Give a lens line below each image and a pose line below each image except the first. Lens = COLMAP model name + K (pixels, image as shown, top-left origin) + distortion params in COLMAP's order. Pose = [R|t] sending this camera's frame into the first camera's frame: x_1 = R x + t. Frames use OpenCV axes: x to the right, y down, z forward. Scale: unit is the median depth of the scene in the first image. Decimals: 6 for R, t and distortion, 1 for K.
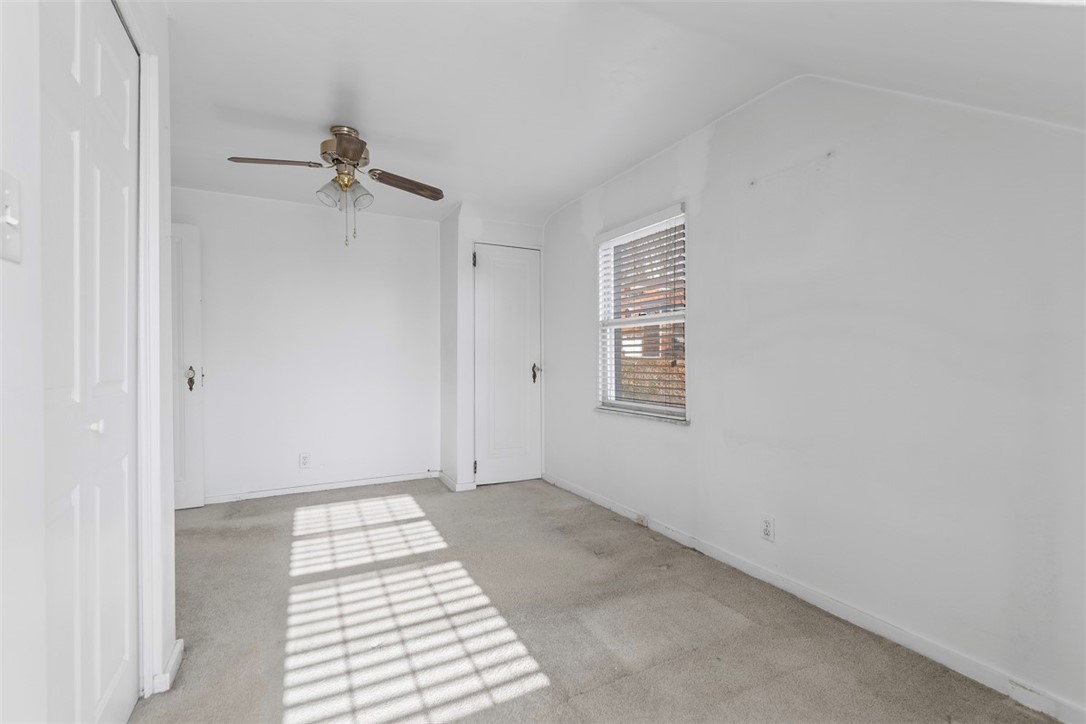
lens RADIAL K [[498.1, 0, 555.9], [0, 498.1, 361.1], [0, 0, 1]] dist [0.002735, 0.000507]
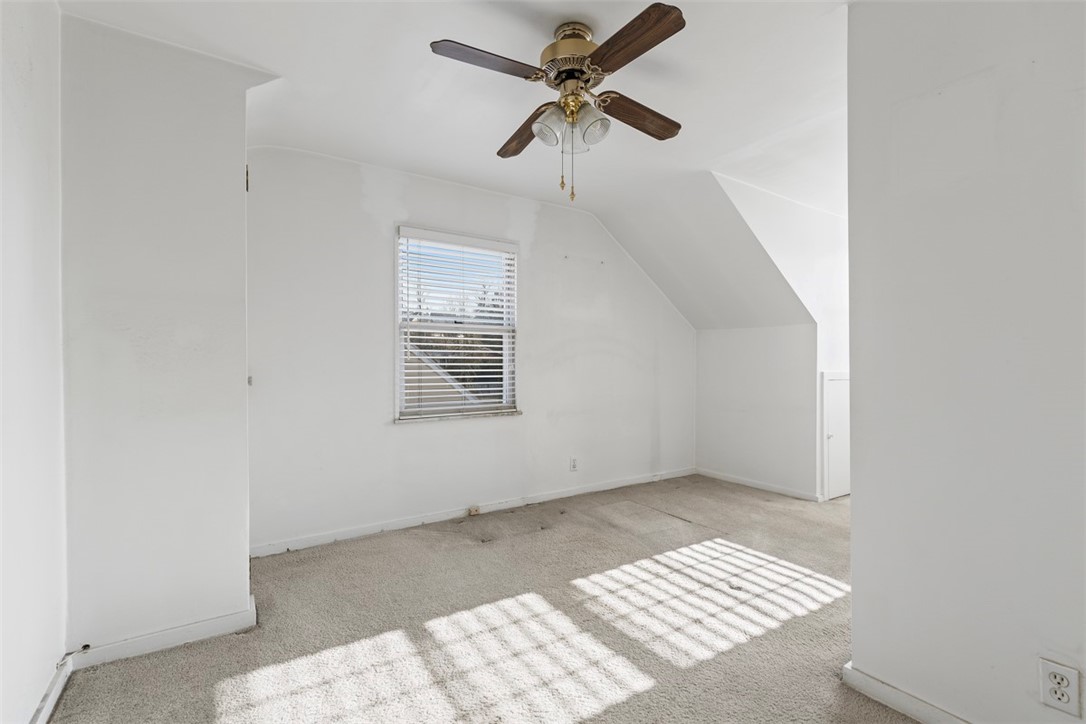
lens RADIAL K [[492.3, 0, 553.6], [0, 492.3, 354.3], [0, 0, 1]] dist [-0.002430, -0.000459]
pose [[-0.117049, 0.018380, 0.992956, -1.060505], [-0.003242, 0.999816, -0.018889, -0.006036], [-0.993121, -0.005430, -0.116968, 1.086875]]
